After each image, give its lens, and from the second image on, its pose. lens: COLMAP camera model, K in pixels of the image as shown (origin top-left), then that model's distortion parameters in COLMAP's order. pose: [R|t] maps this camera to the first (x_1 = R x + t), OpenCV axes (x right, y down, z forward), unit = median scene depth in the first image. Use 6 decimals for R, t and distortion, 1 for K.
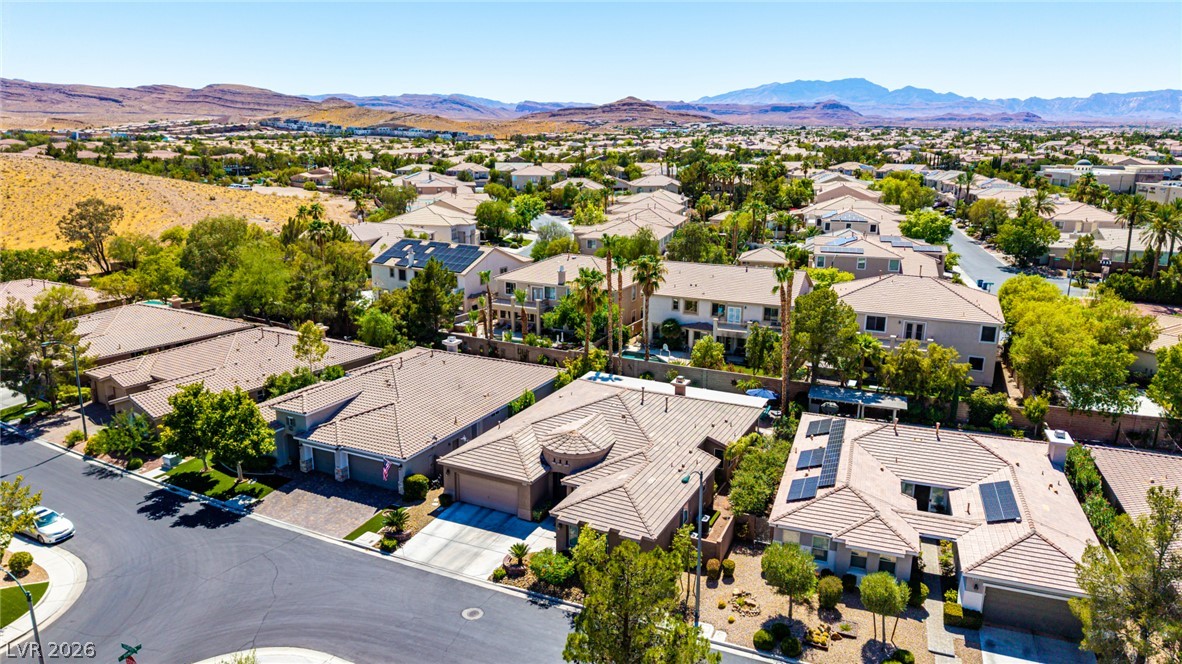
lens RADIAL K [[786.7, 0, 587.5], [0, 786.7, 326.5], [0, 0, 1]] dist [0.036759, -0.040035]
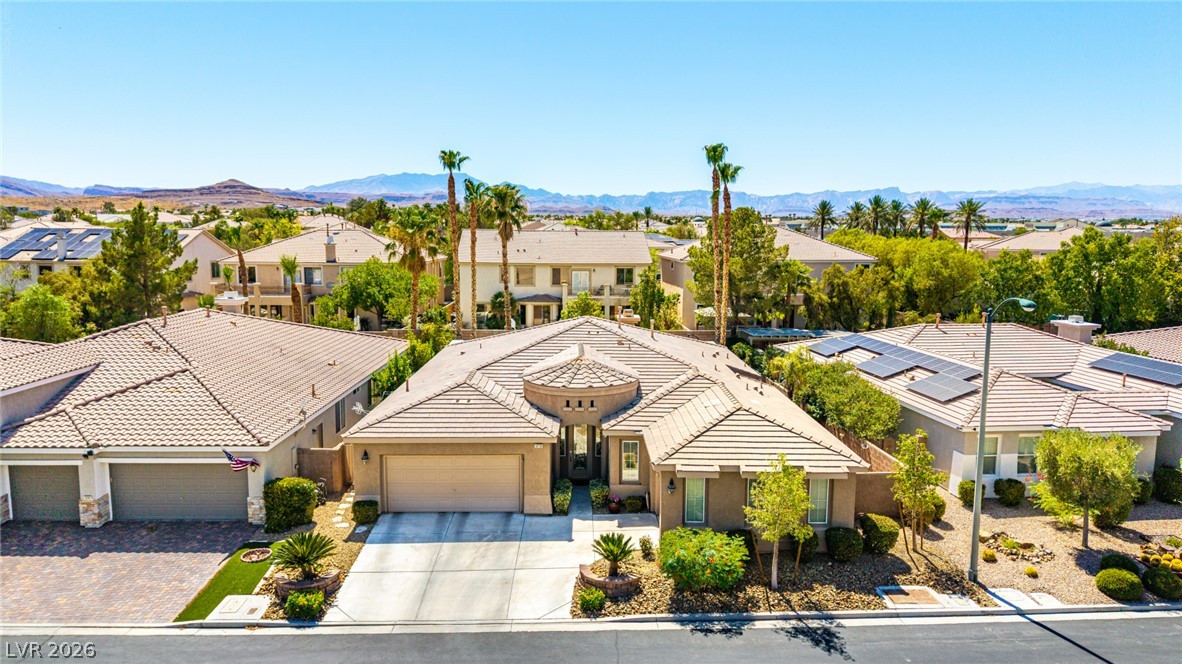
lens RADIAL K [[786.7, 0, 587.5], [0, 786.7, 326.5], [0, 0, 1]] dist [0.036759, -0.040035]
pose [[0.889996, -0.057808, 0.452289, -0.275795], [0.106780, 0.990772, -0.083485, 0.158715], [-0.443289, 0.122596, 0.887956, 0.465840]]
